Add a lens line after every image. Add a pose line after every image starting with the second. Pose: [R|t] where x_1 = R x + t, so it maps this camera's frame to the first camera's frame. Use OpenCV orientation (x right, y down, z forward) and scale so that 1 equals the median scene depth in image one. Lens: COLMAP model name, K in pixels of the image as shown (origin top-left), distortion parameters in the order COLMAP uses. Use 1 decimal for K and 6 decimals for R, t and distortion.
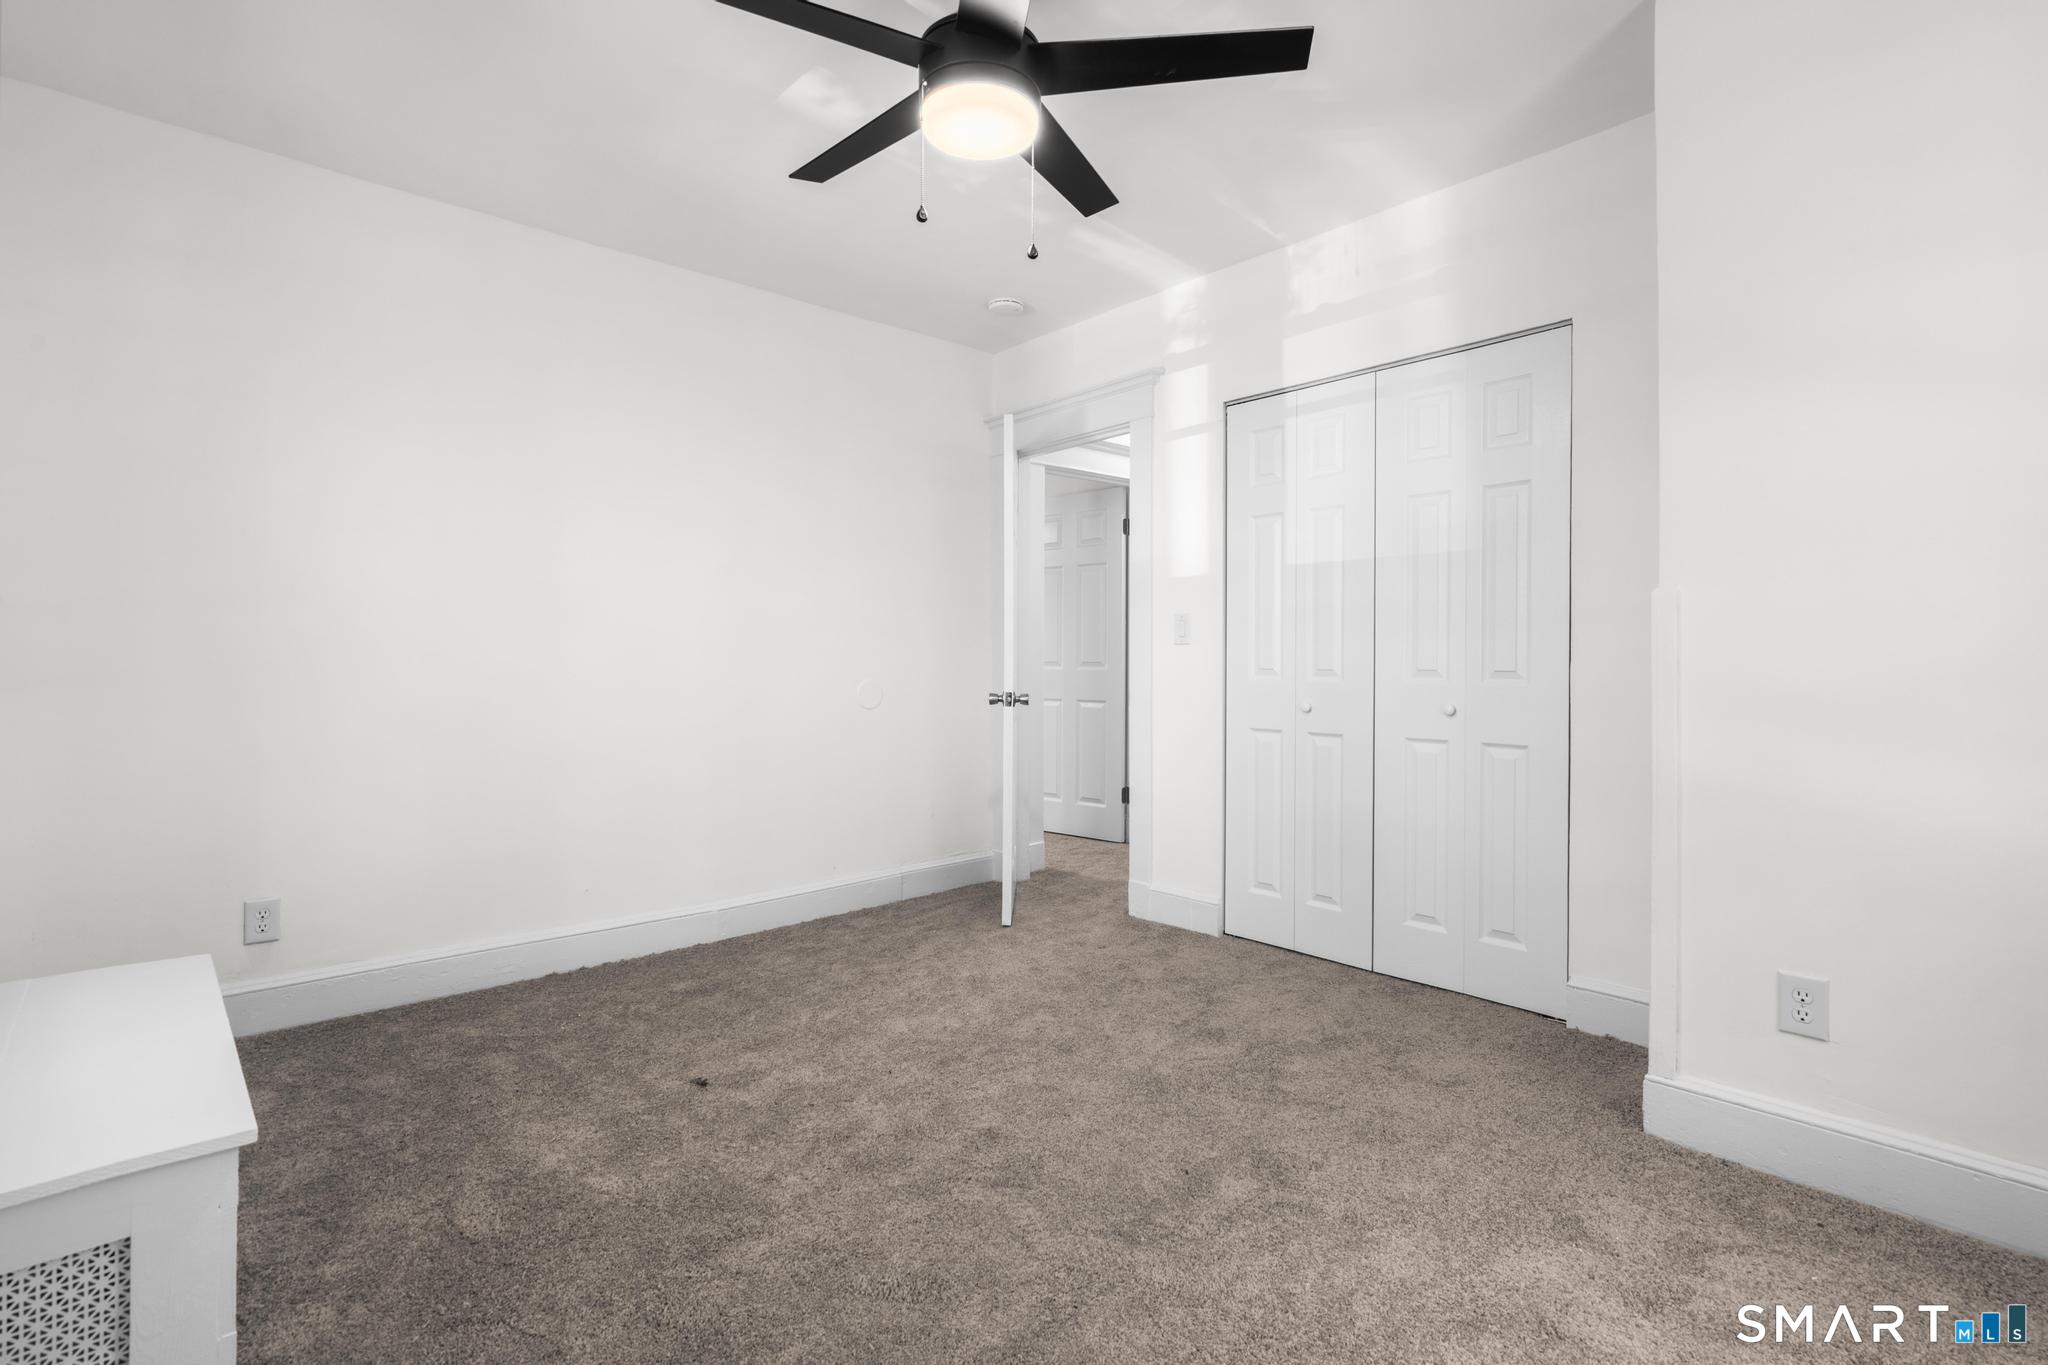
lens RADIAL K [[966.5, 0, 1128.2], [0, 966.5, 676.0], [0, 0, 1]] dist [0.000535, 0.000048]
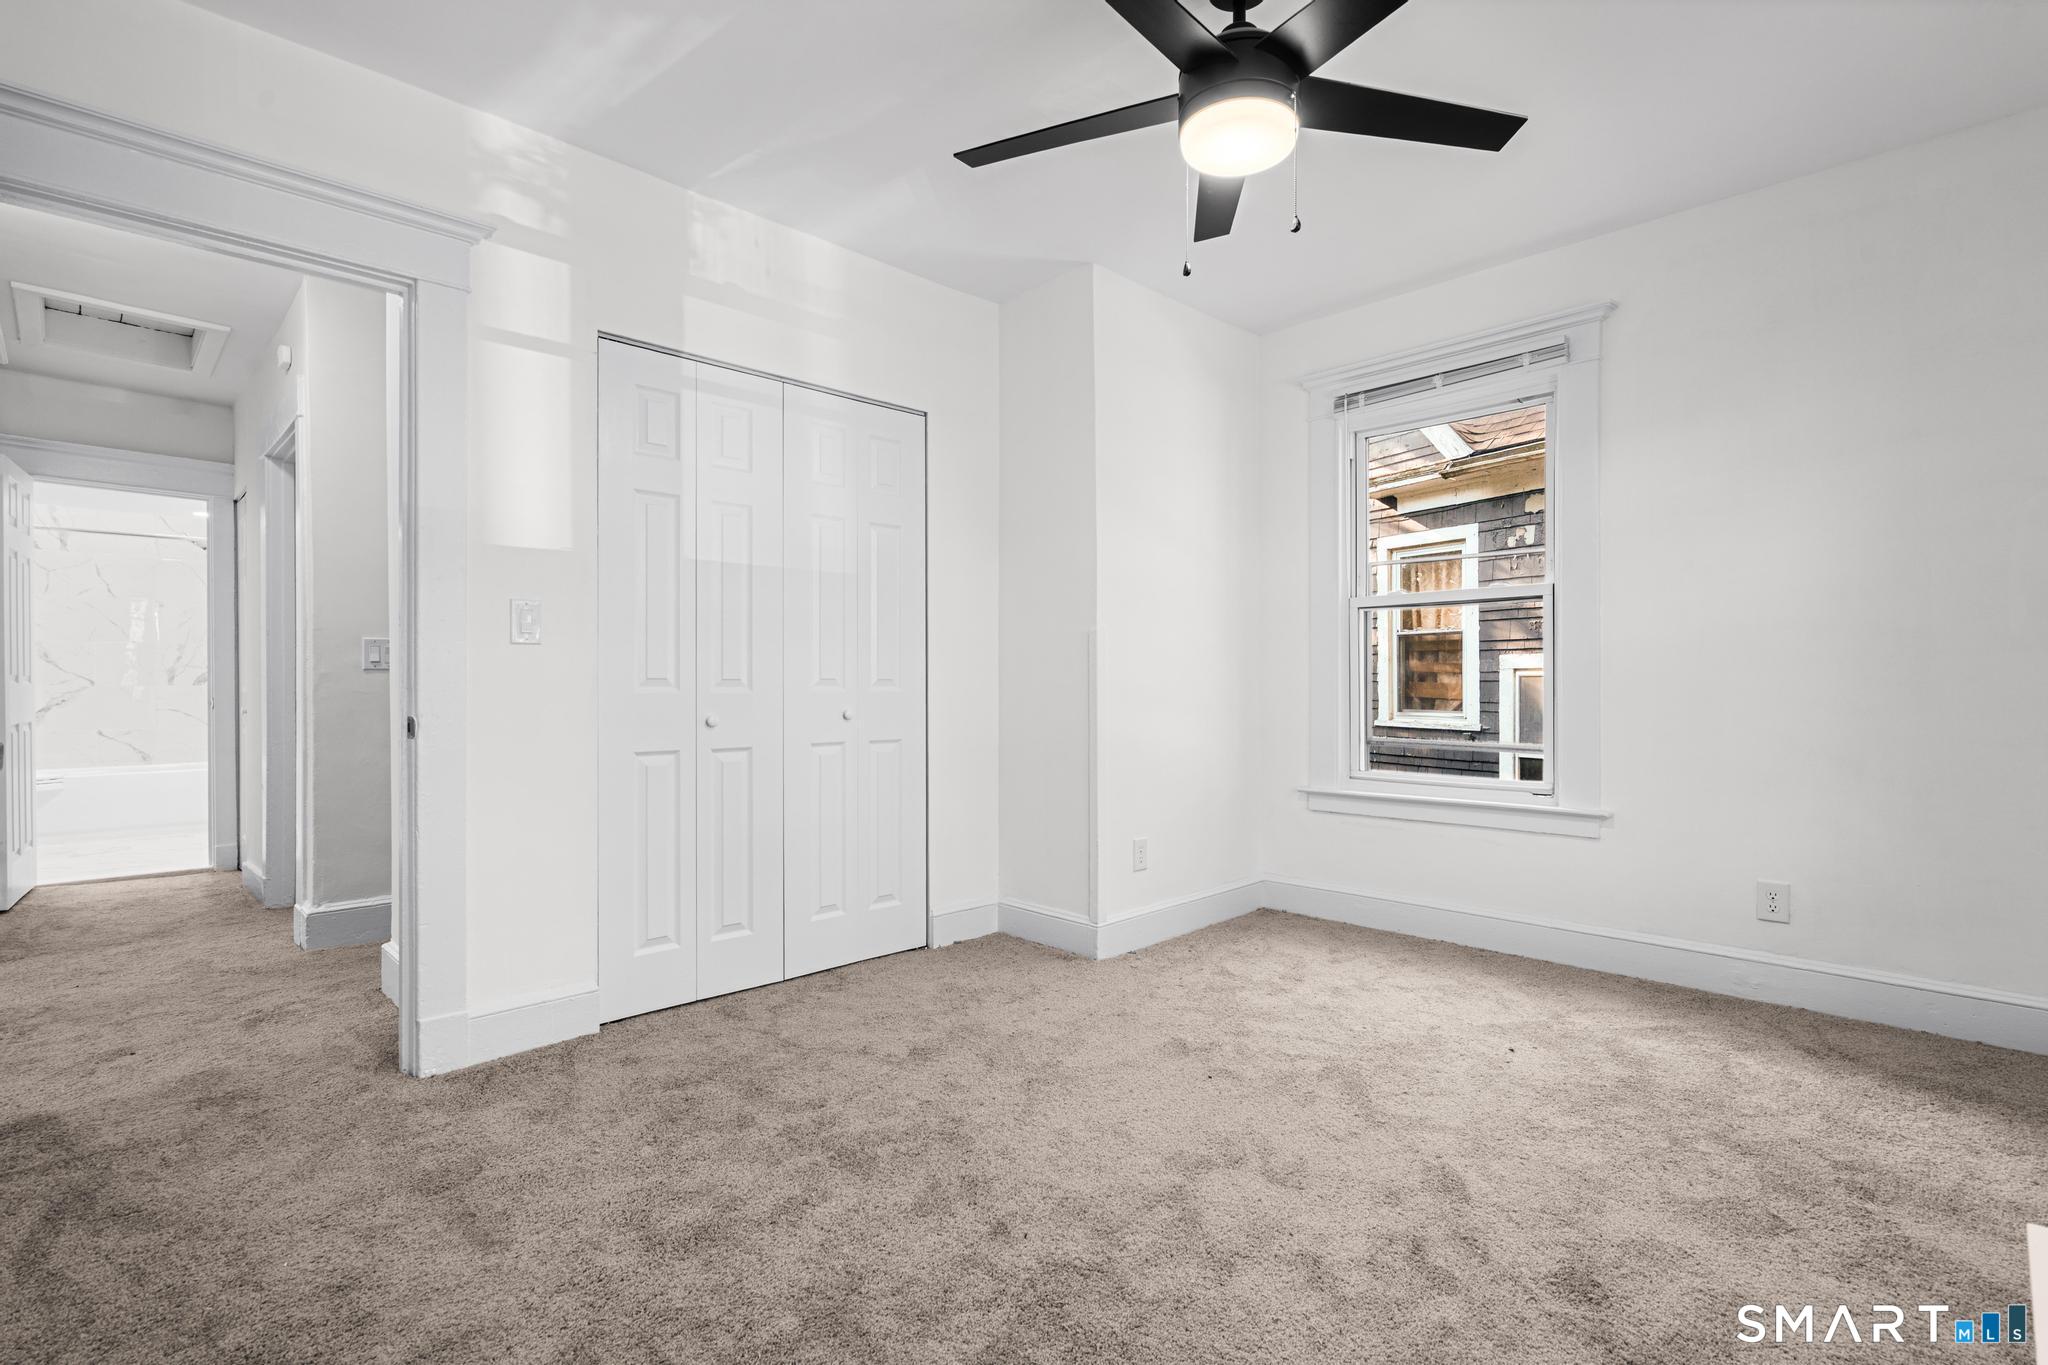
lens RADIAL K [[949.5, 0, 1032.9], [0, 949.5, 674.7], [0, 0, 1]] dist [0.000149, 0.001806]
pose [[0.018256, -0.001048, 0.999833, -0.707599], [0.003719, 0.999993, 0.000980, -0.010796], [-0.999826, 0.003700, 0.018260, 0.704345]]
